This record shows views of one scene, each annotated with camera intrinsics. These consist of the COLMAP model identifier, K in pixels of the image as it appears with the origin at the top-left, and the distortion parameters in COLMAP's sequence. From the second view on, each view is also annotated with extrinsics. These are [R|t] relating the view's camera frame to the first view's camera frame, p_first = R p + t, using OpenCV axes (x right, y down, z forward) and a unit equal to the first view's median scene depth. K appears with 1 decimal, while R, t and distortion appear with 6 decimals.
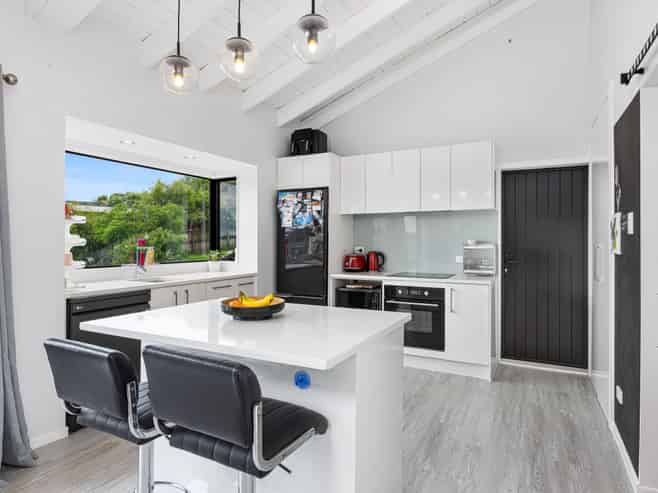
lens RADIAL K [[391.8, 0, 329.0], [0, 391.8, 246.5], [0, 0, 1]] dist [0.023815, 0.000127]
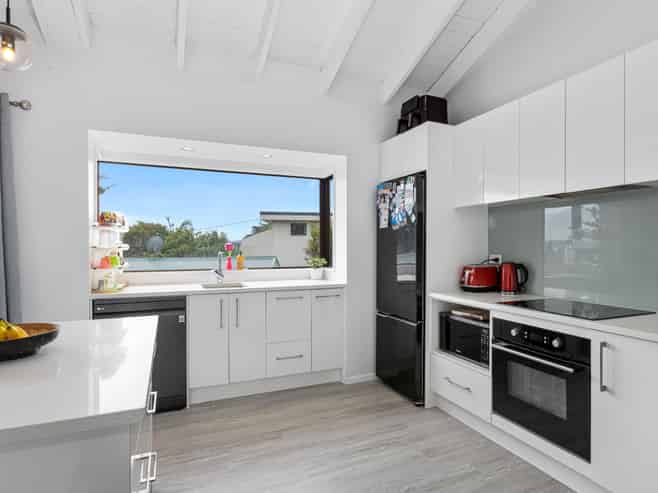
lens RADIAL K [[374.8, 0, 329.0], [0, 374.8, 246.5], [0, 0, 1]] dist [0.004014, 0.001267]
pose [[0.784432, 0.001310, -0.620213, 0.278808], [-0.008576, 0.999925, -0.008735, -0.005091], [0.620155, 0.012171, 0.784385, 0.347800]]
